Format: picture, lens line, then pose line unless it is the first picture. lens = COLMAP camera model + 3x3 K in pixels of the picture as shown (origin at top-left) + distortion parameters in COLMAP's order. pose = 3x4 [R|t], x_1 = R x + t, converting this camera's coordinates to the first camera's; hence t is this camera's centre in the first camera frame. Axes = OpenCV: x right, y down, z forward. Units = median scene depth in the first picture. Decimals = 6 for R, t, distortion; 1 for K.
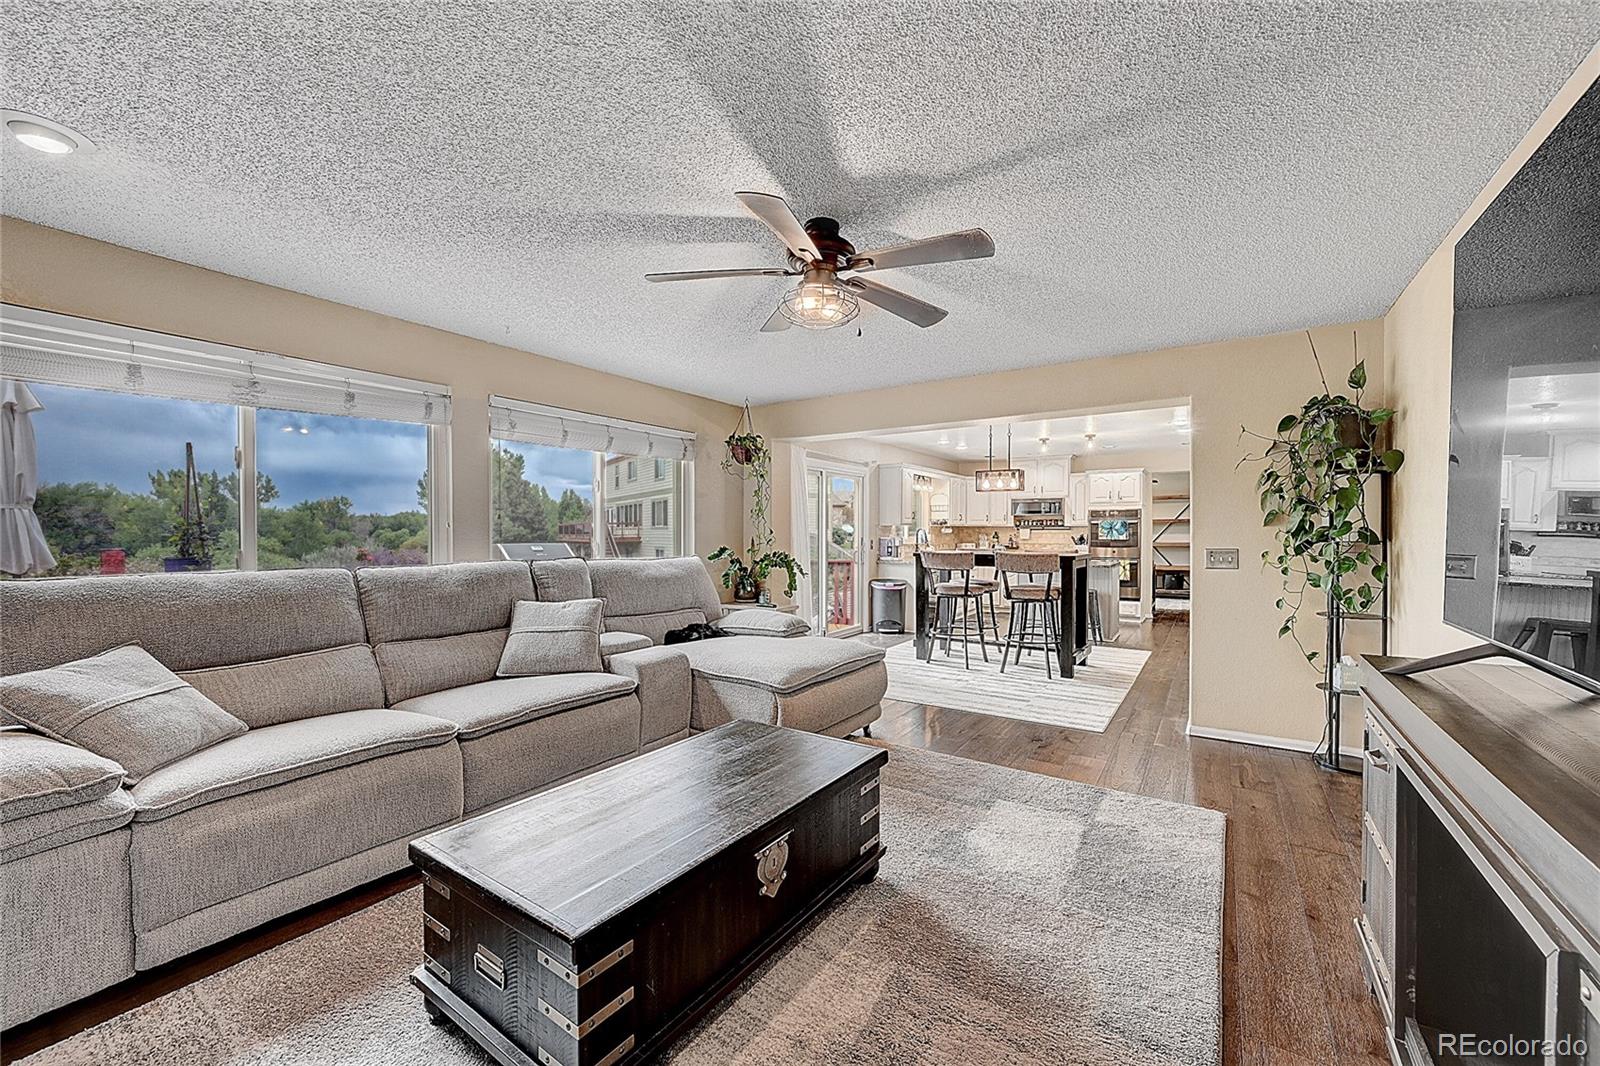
lens RADIAL K [[628.8, 0, 801.7], [0, 628.8, 542.6], [0, 0, 1]] dist [-0.000835, 0.000148]
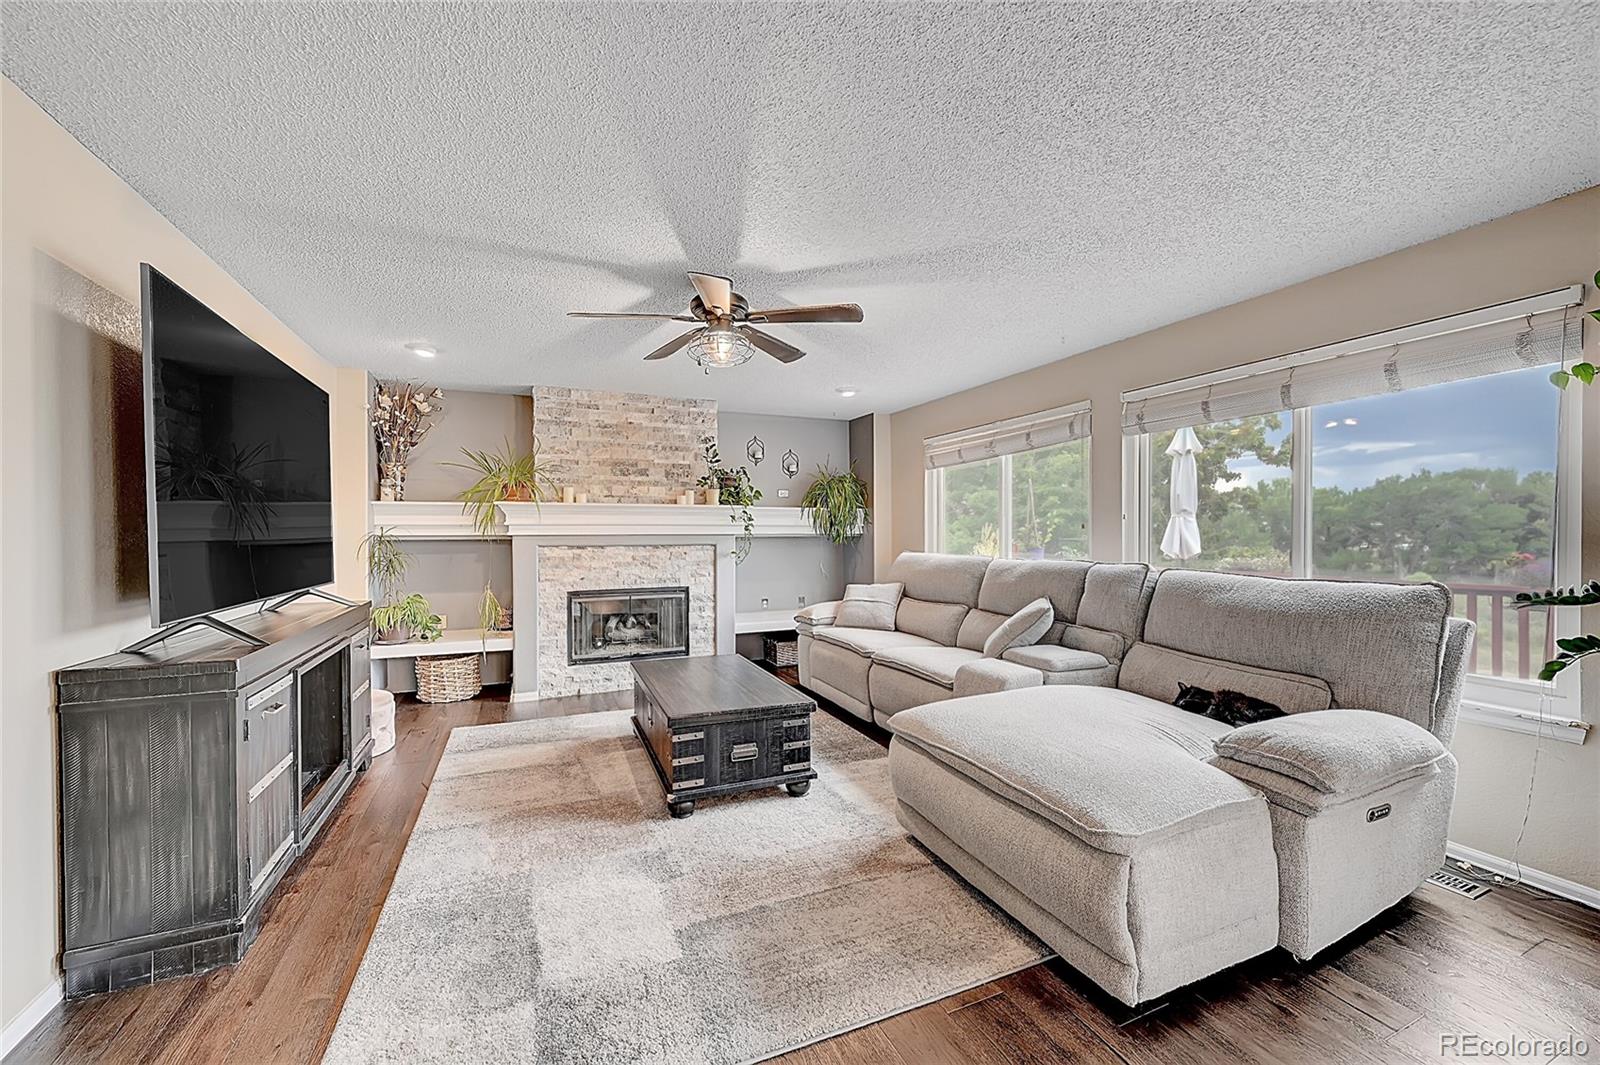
lens RADIAL K [[628.6, 0, 797.1], [0, 628.6, 540.4], [0, 0, 1]] dist [0.000435, -0.000274]
pose [[-0.544452, 0.006715, -0.838765, 1.272714], [-0.013624, 0.999765, 0.016847, -0.031926], [0.838681, 0.020600, -0.544233, 2.346037]]
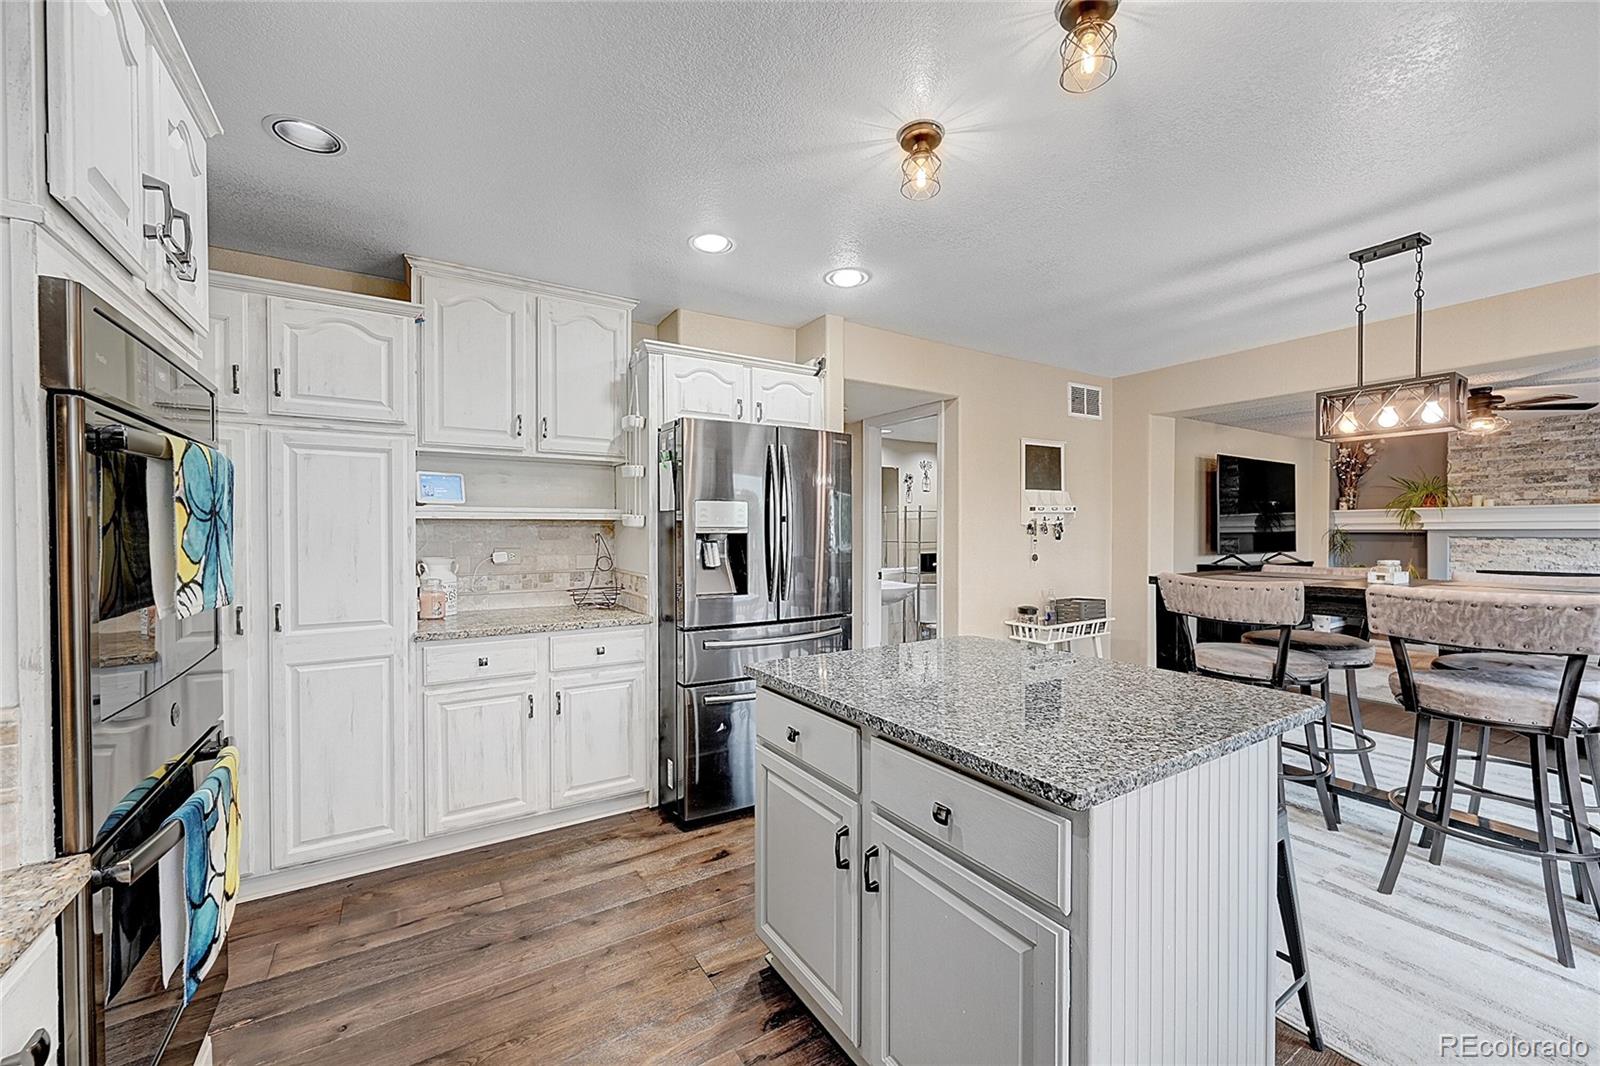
lens RADIAL K [[628.8, 0, 806.5], [0, 628.8, 539.9], [0, 0, 1]] dist [-0.000835, 0.000148]
pose [[-0.911082, -0.008221, 0.412144, 1.488543], [0.005236, 0.999490, 0.031511, -0.055515], [-0.412192, 0.030867, -0.910574, 3.930816]]
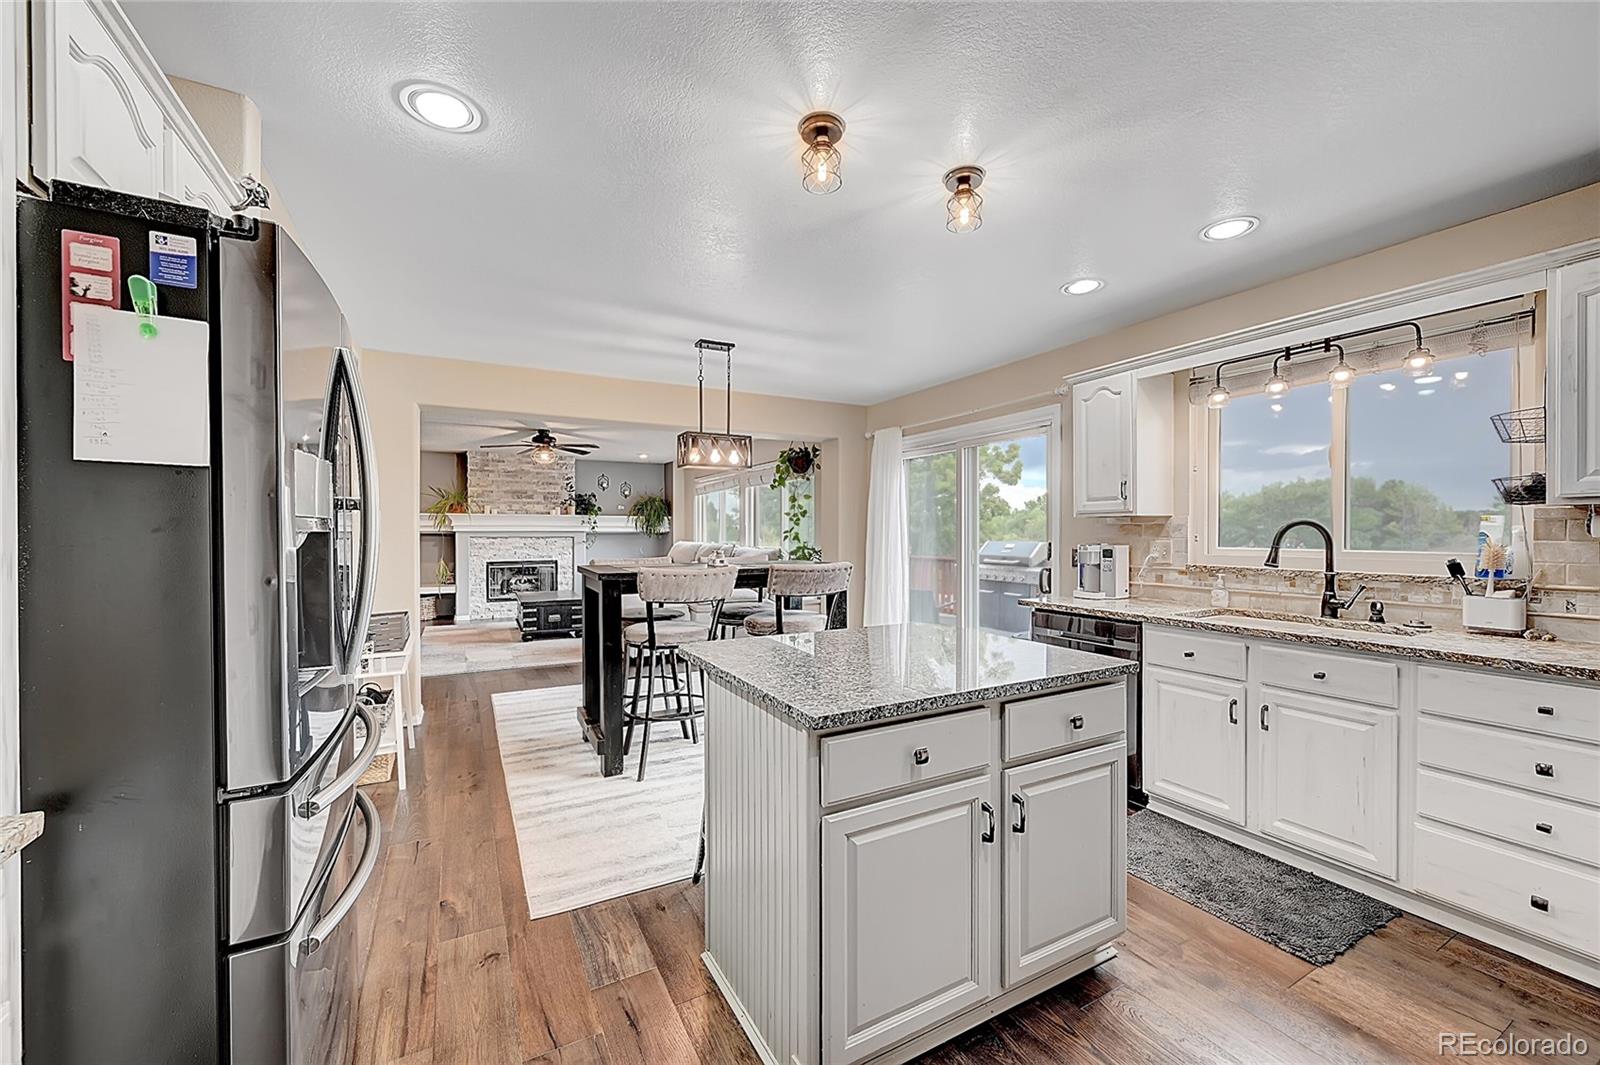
lens RADIAL K [[628.6, 0, 803.2], [0, 628.6, 538.3], [0, 0, 1]] dist [0.000435, -0.000274]
pose [[-0.466650, 0.004027, -0.884433, 2.126328], [-0.017687, 0.999747, 0.013884, -0.044590], [0.884265, 0.022122, -0.466461, 3.619777]]
